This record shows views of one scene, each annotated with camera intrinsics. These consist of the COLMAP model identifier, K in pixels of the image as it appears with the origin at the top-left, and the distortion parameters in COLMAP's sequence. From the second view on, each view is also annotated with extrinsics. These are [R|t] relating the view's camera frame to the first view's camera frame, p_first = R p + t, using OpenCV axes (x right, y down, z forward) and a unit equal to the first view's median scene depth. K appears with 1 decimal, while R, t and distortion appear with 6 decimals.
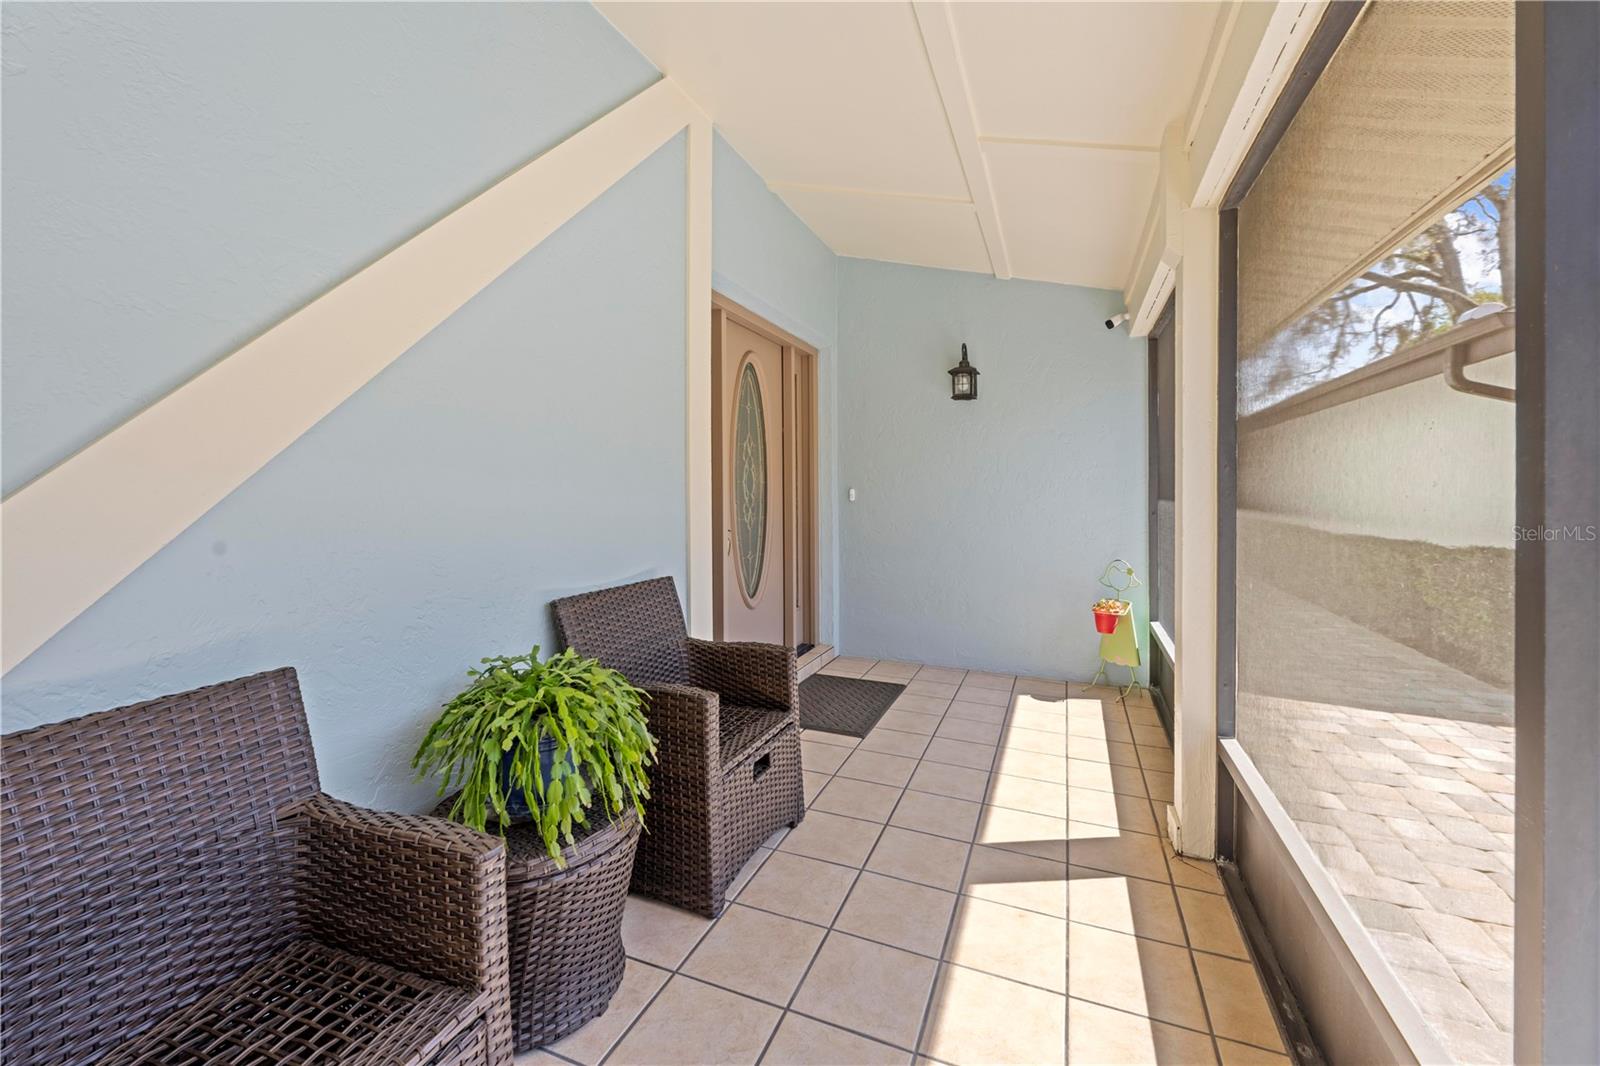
lens RADIAL K [[651.2, 0, 798.5], [0, 651.2, 497.6], [0, 0, 1]] dist [-0.000152, 0.000125]
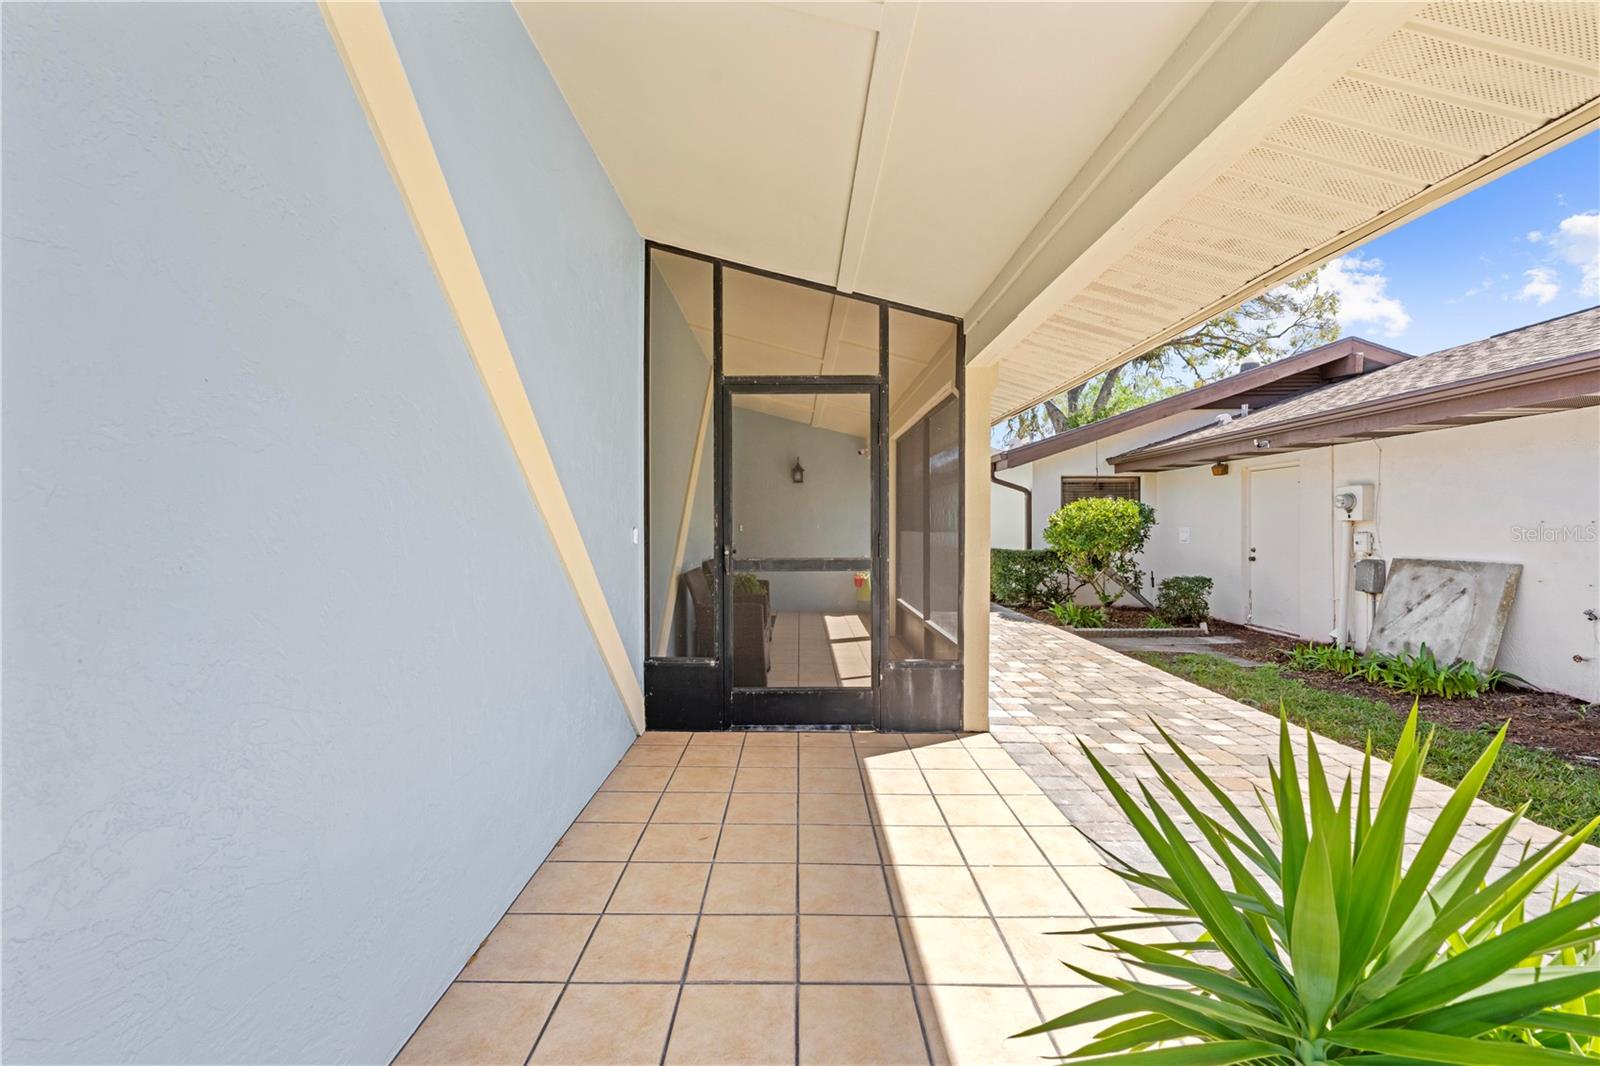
lens RADIAL K [[643.4, 0, 795.7], [0, 643.4, 527.9], [0, 0, 1]] dist [-0.001244, 0.000032]
pose [[0.924391, 0.007431, 0.381373, -0.547574], [-0.003696, 0.999938, -0.010525, 0.018481], [-0.381427, 0.008319, 0.924361, -0.929179]]
